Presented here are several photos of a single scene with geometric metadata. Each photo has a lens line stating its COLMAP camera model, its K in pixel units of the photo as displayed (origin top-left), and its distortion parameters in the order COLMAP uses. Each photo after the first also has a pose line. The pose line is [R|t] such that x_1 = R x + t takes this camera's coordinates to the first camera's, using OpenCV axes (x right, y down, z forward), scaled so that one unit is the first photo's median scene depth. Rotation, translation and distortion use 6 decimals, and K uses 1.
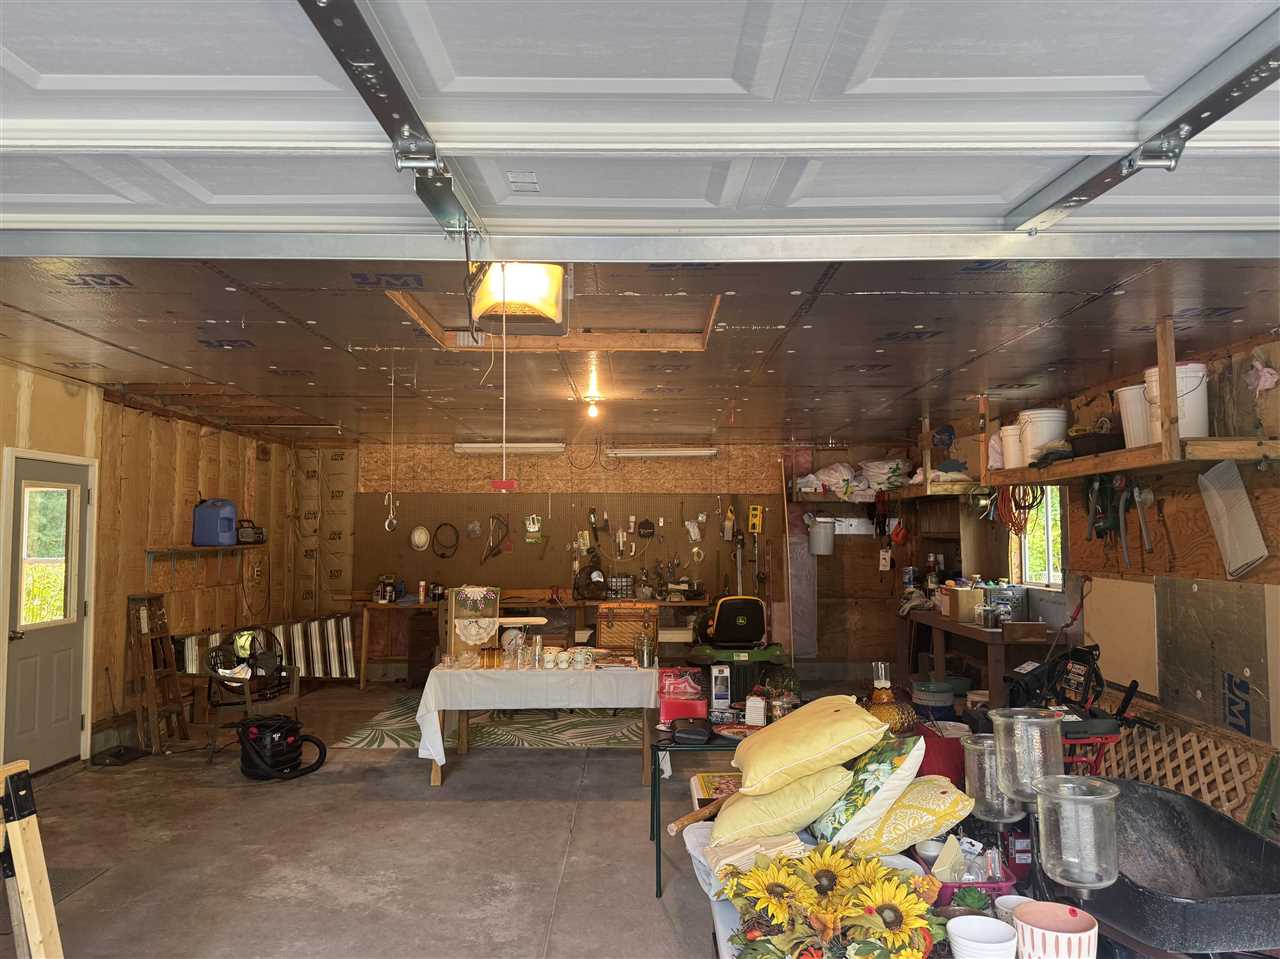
lens RADIAL K [[882.8, 0, 659.9], [0, 882.8, 480.4], [0, 0, 1]] dist [0.096826, -0.104390]
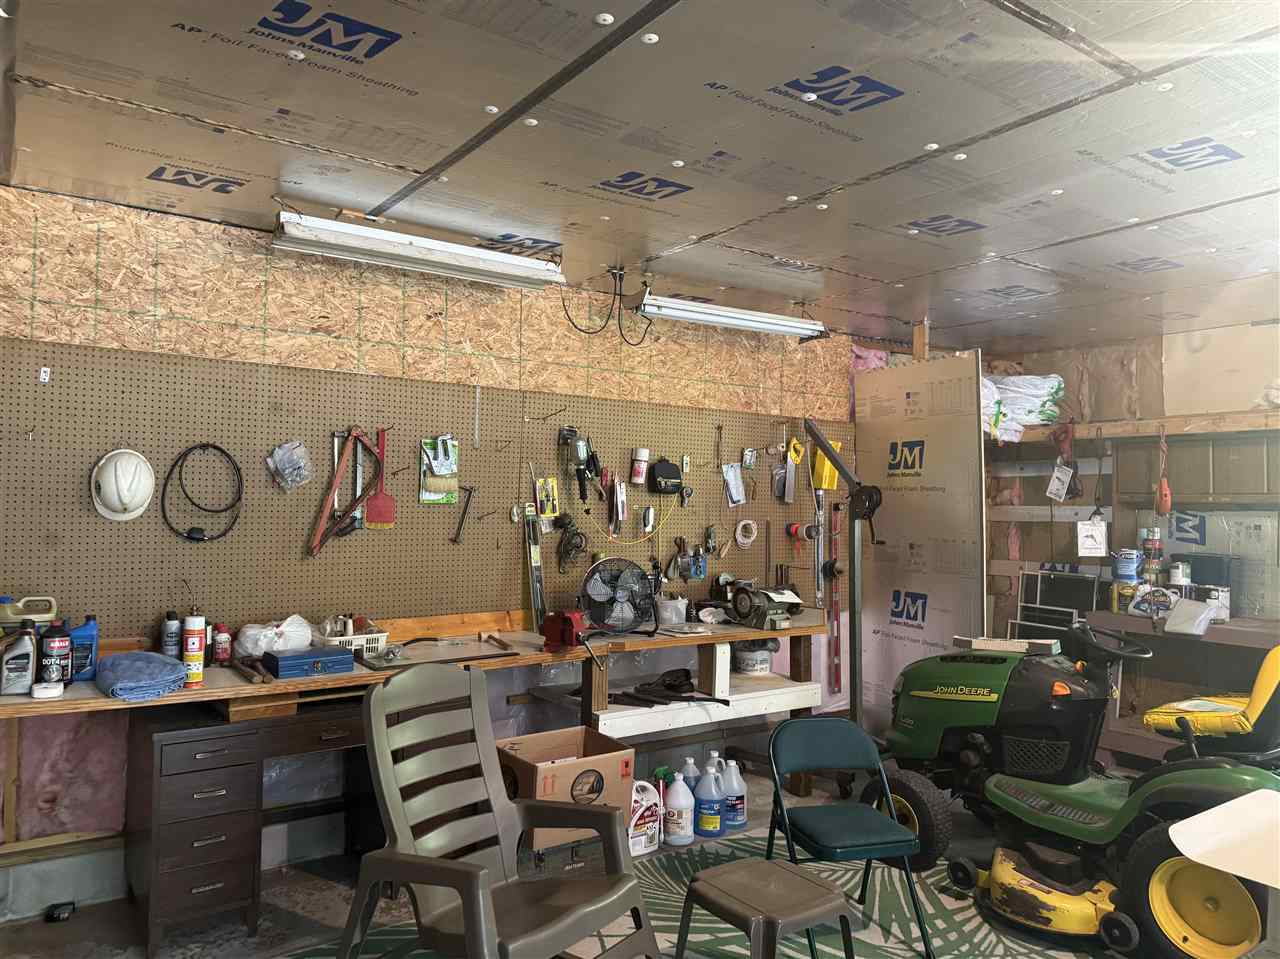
lens RADIAL K [[871.8, 0, 640.0], [0, 871.8, 479.5], [0, 0, 1]] dist [0.001706, -0.036115]
pose [[0.808860, 0.030196, 0.587225, -0.452446], [-0.047913, 0.998744, 0.014639, 0.073184], [-0.586046, -0.039977, 0.809291, 0.919390]]
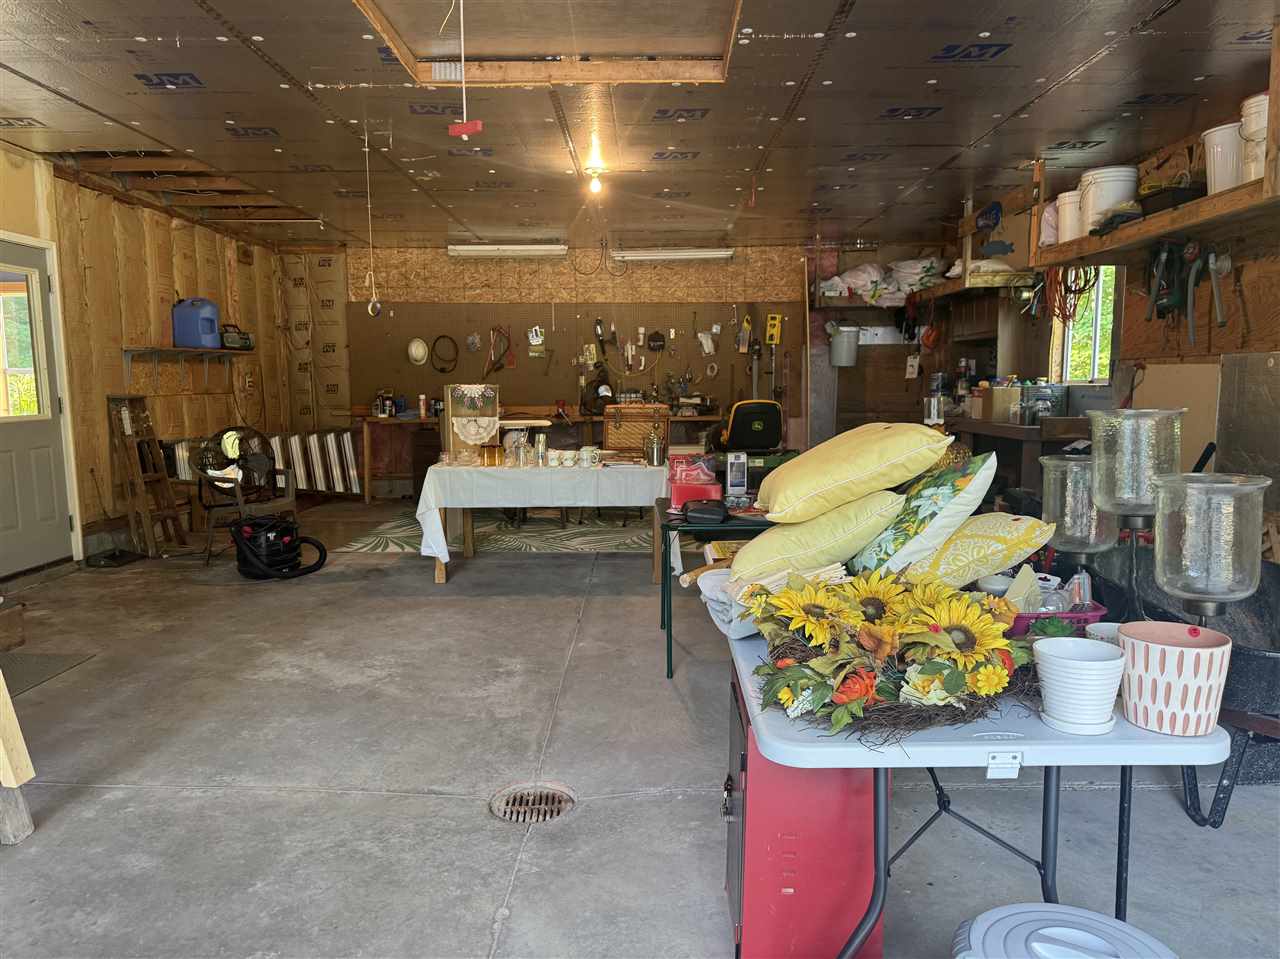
lens RADIAL K [[882.8, 0, 659.9], [0, 882.8, 480.4], [0, 0, 1]] dist [0.096826, -0.104390]
pose [[0.999915, -0.000355, -0.013026, 0.000222], [0.002568, 0.985400, 0.170236, 0.059563], [0.012776, -0.170255, 0.985317, 0.067017]]
